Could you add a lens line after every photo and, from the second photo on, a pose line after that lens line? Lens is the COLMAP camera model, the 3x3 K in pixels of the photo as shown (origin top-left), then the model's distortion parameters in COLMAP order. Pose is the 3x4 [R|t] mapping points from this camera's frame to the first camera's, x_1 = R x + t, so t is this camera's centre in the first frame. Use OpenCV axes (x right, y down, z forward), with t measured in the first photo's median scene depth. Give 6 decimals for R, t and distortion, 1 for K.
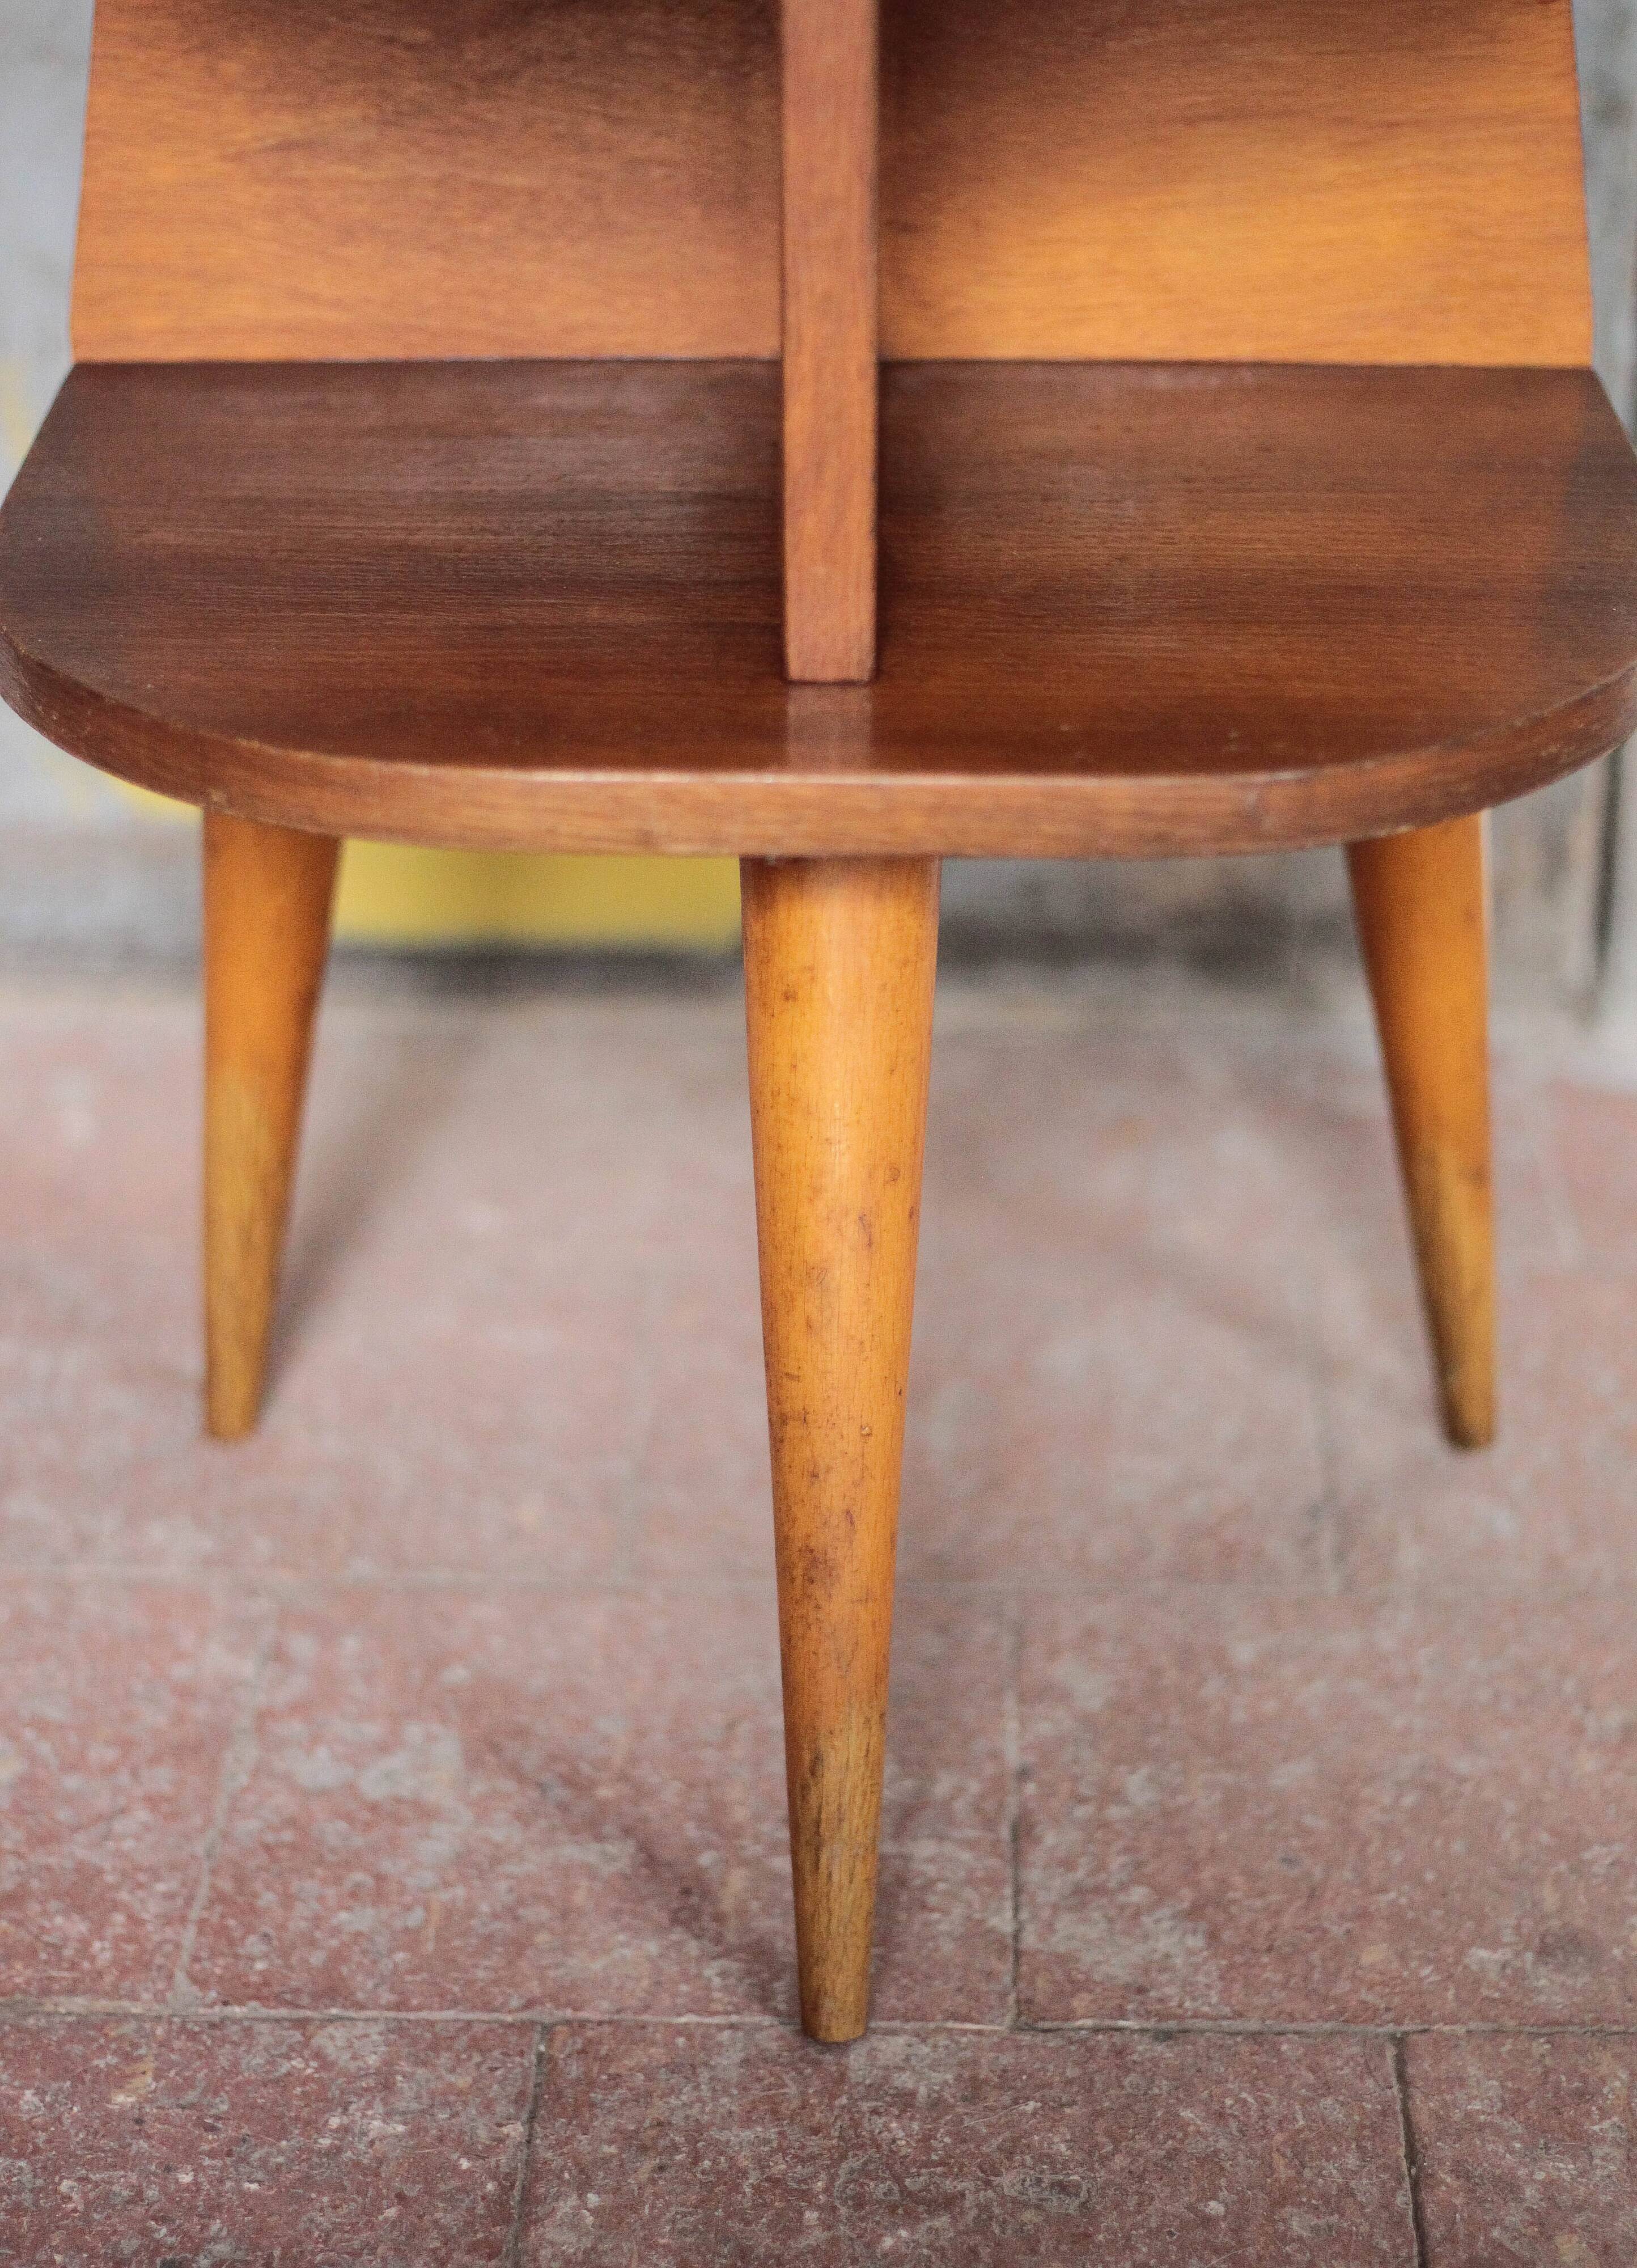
lens RADIAL K [[4792.8, 0, 784.9], [0, 4792.8, 1238.4], [0, 0, 1]] dist [-0.125621, 0.000000]
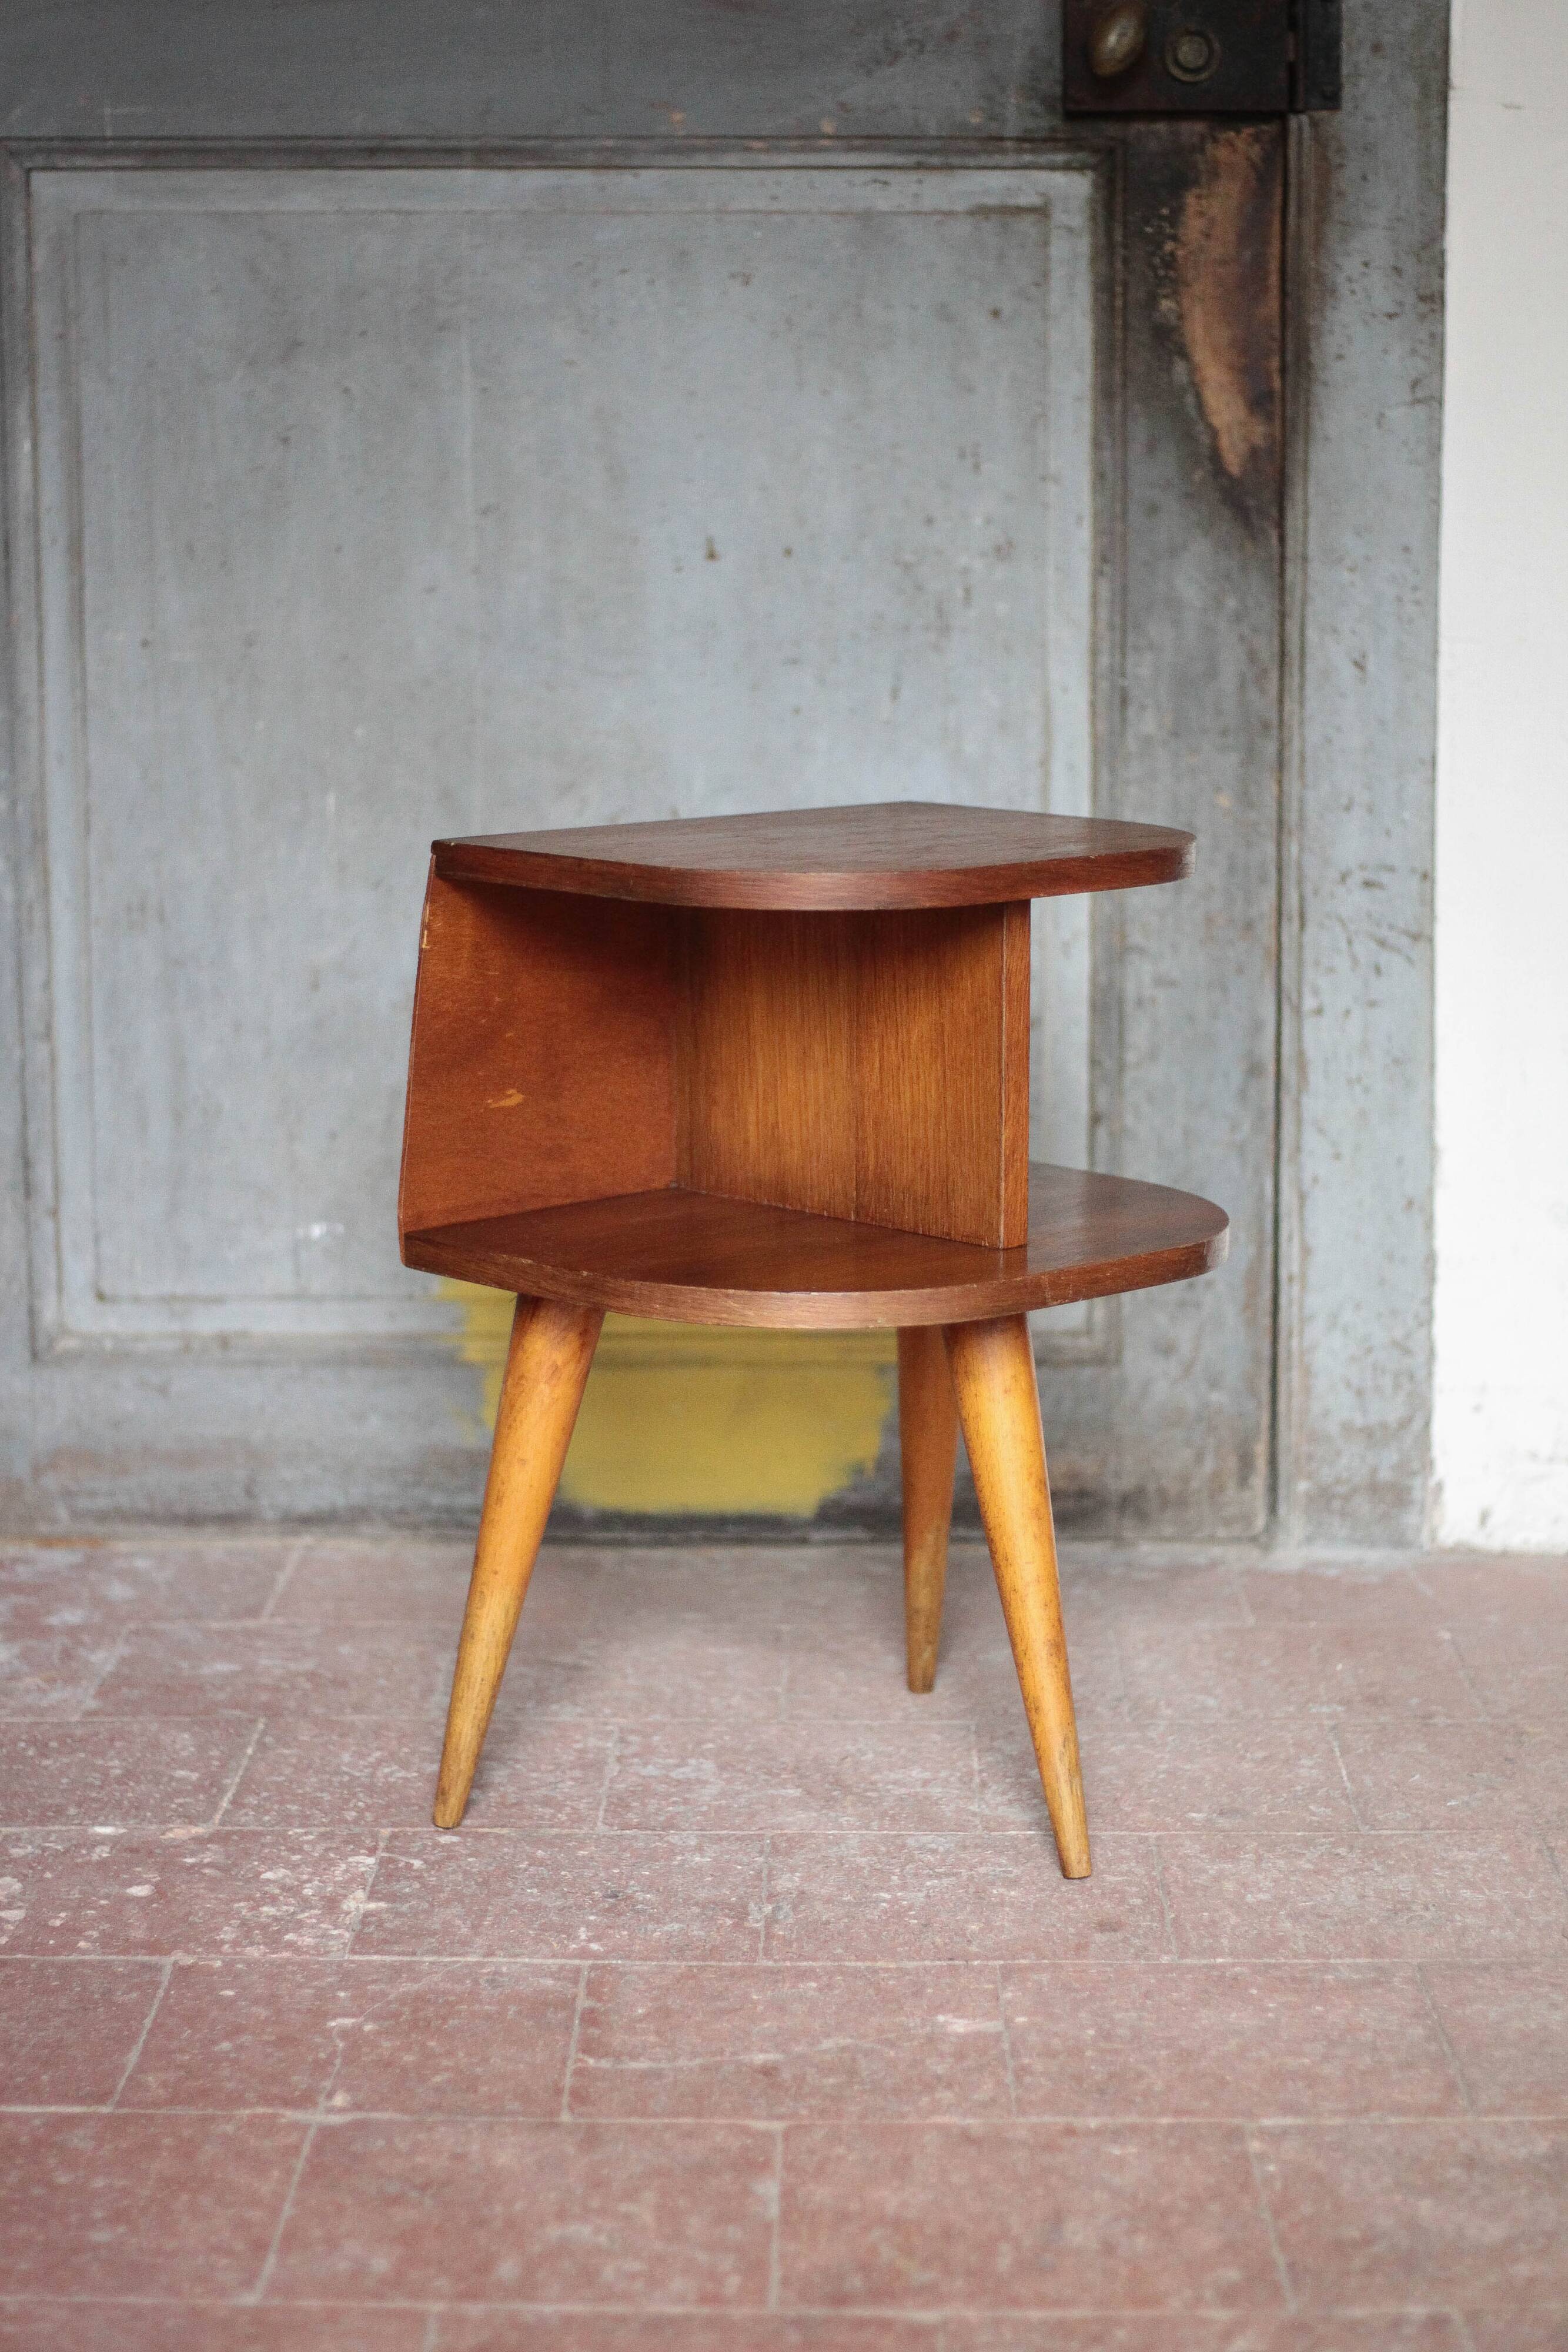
lens RADIAL K [[4513.7, 0, 741.0], [0, 4513.7, 1148.6], [0, 0, 1]] dist [-0.112713, 0.000000]
pose [[0.999940, -0.001805, 0.010765, -0.080648], [0.004901, 0.955493, -0.294973, 0.451969], [-0.009754, 0.295009, 0.955445, -1.029253]]
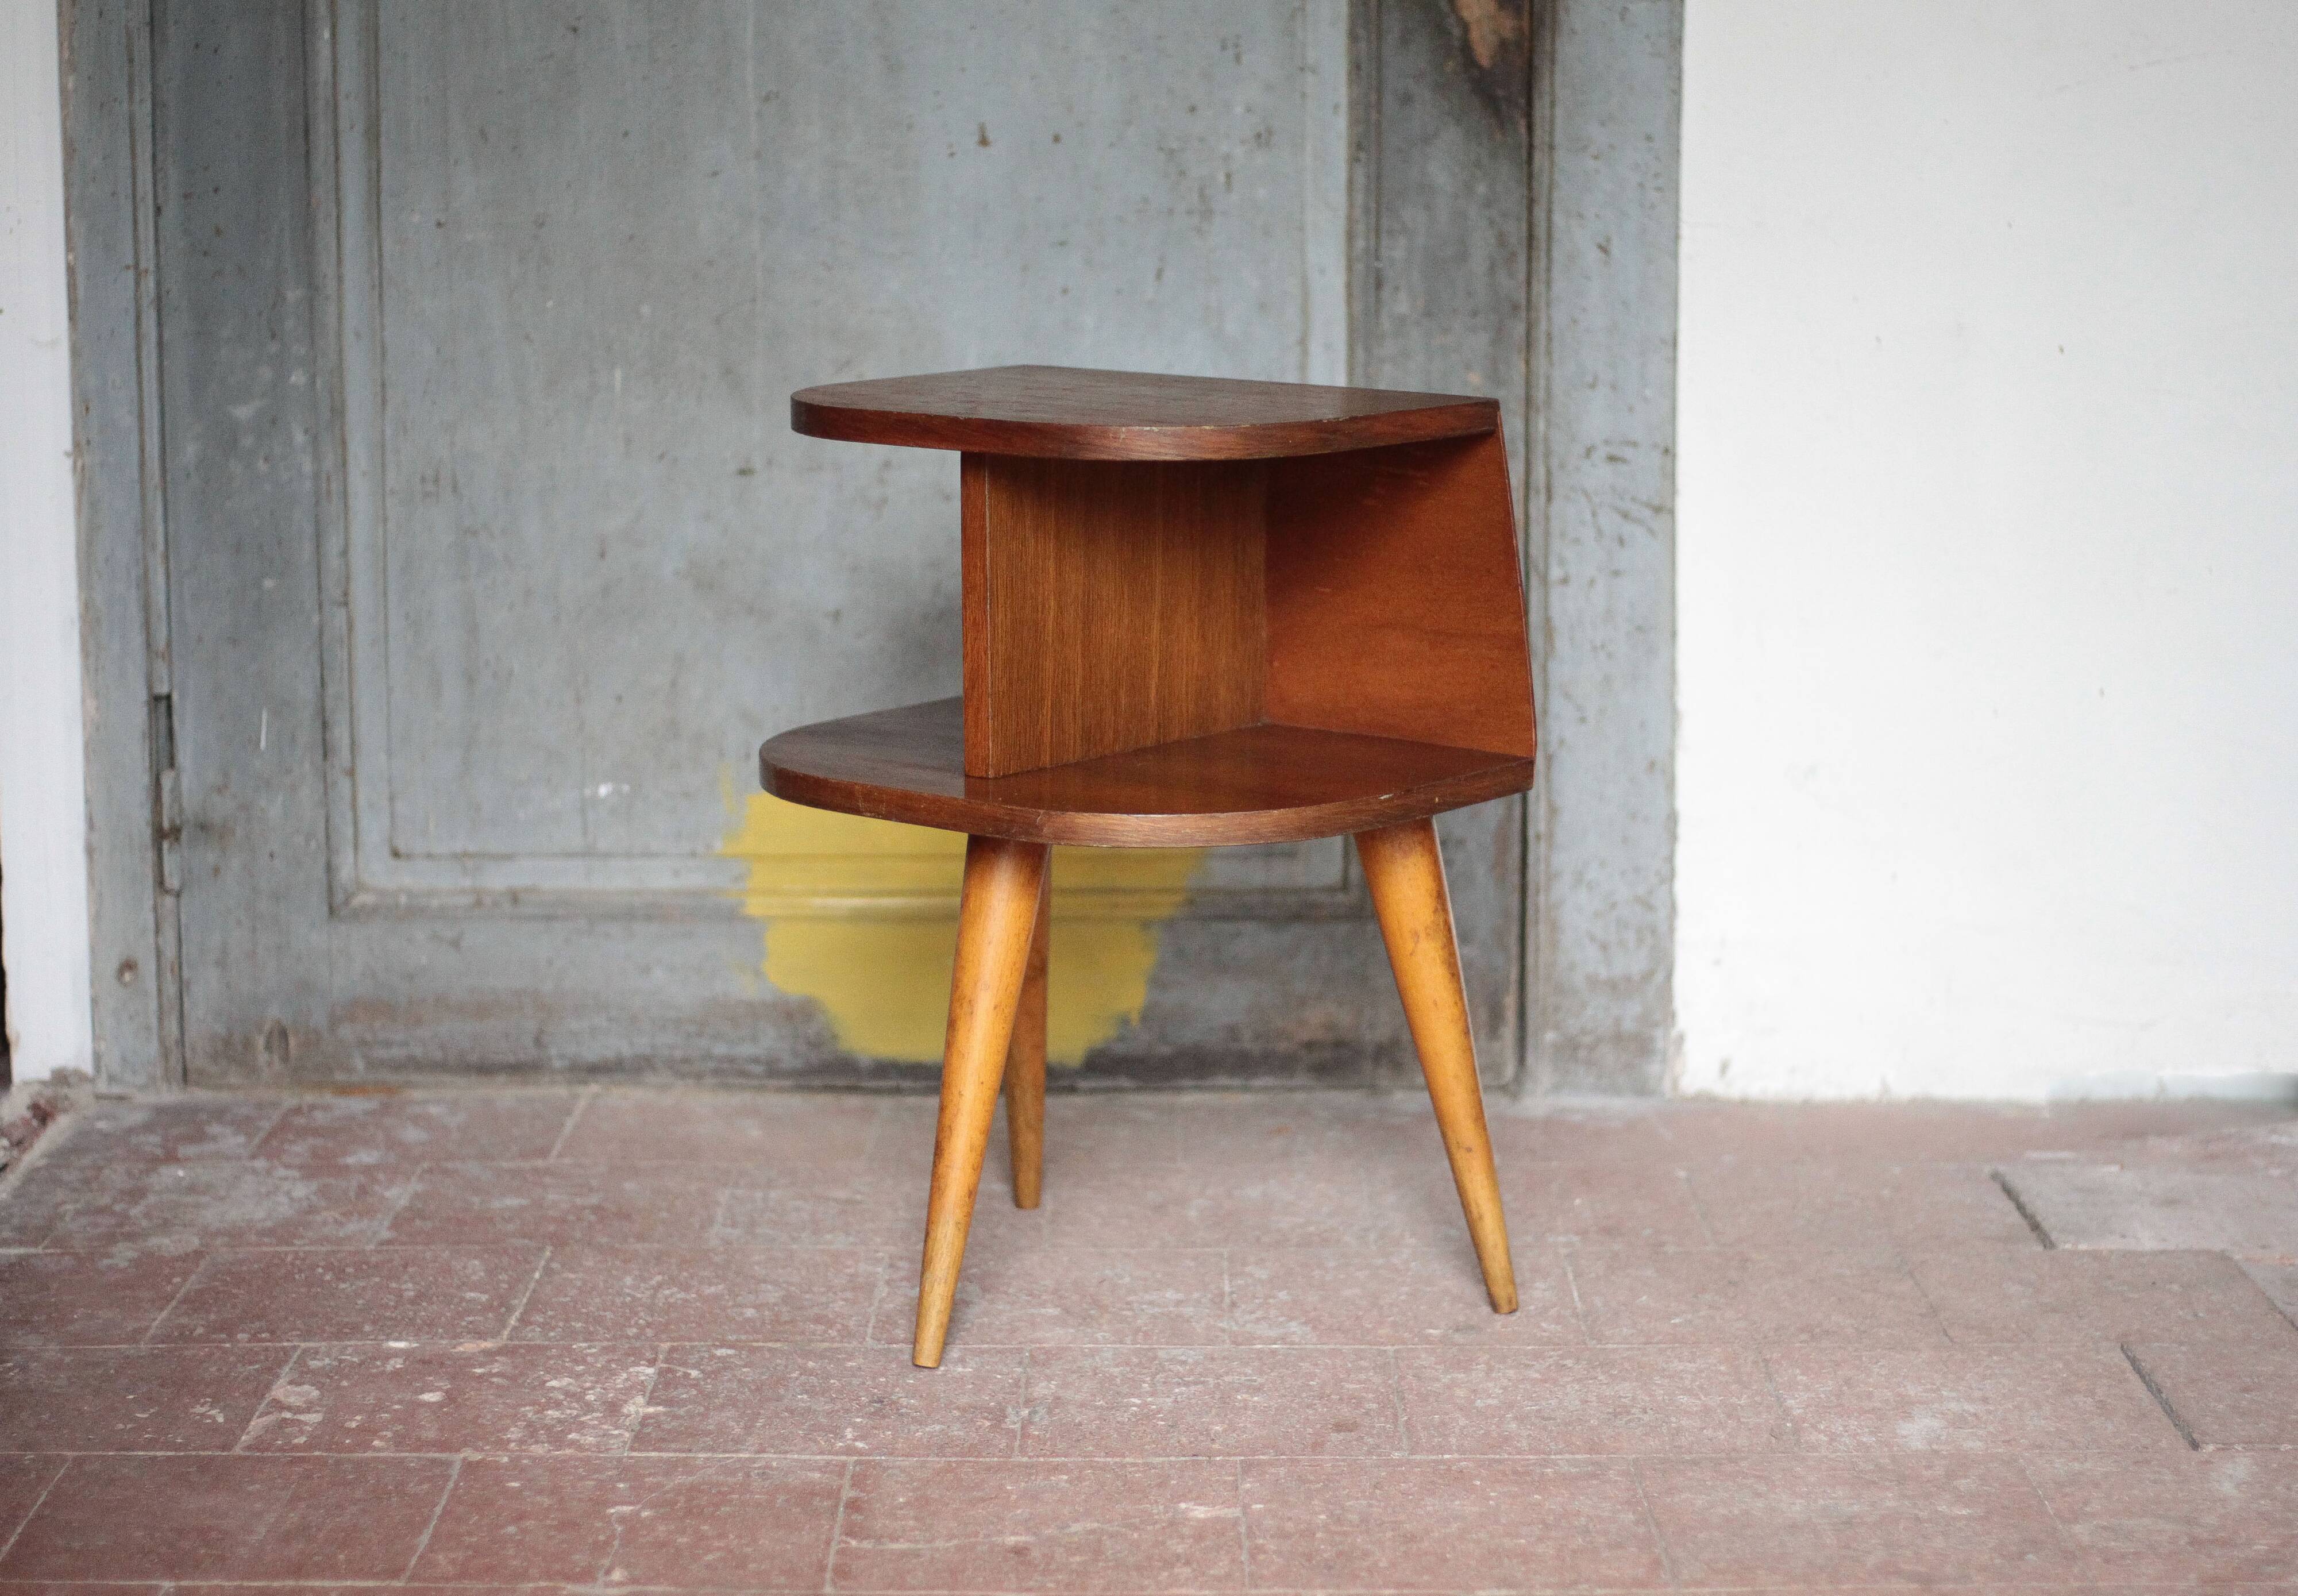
lens RADIAL K [[4612.0, 0, 1147.6], [0, 4612.0, 795.4], [0, 0, 1]] dist [-0.117547, 0.000000]
pose [[0.999513, -0.000340, 0.031192, -0.058750], [0.009368, 0.957050, -0.289770, 0.530837], [-0.029753, 0.289921, 0.956588, -1.171236]]
